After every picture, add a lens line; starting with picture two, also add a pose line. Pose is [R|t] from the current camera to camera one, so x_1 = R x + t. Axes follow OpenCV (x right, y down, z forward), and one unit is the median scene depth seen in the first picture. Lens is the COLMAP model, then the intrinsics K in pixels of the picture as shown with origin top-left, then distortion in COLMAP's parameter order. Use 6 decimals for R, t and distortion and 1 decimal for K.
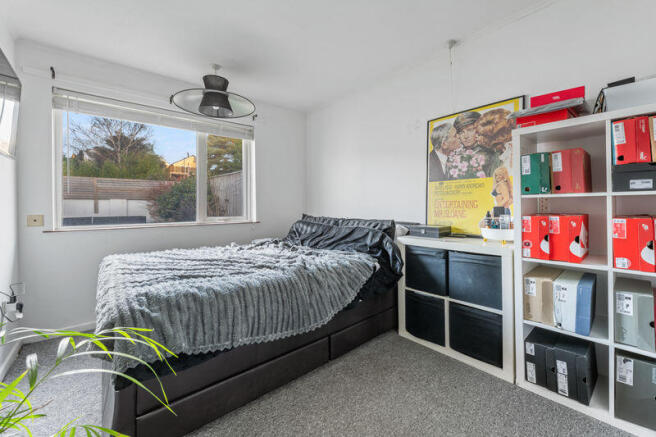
lens RADIAL K [[271.9, 0, 329.0], [0, 271.9, 208.8], [0, 0, 1]] dist [-0.001263, -0.000257]
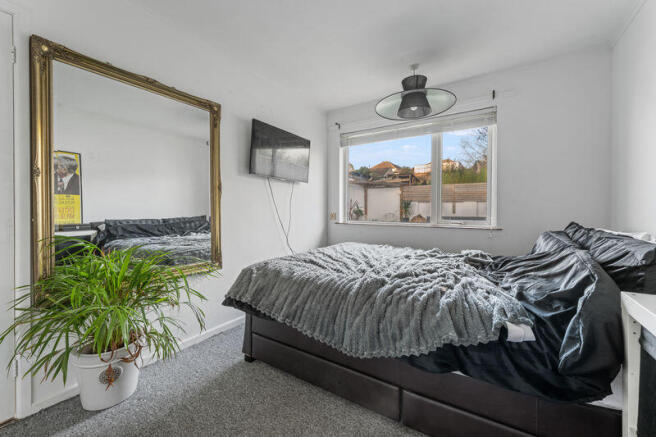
lens RADIAL K [[264.1, 0, 328.0], [0, 264.1, 218.5], [0, 0, 1]] dist [-0.000362, -0.000048]
pose [[0.270587, 0.040721, -0.961834, 2.137607], [-0.010813, 0.999171, 0.039260, -0.028776], [0.962635, -0.000223, 0.270803, 2.171536]]
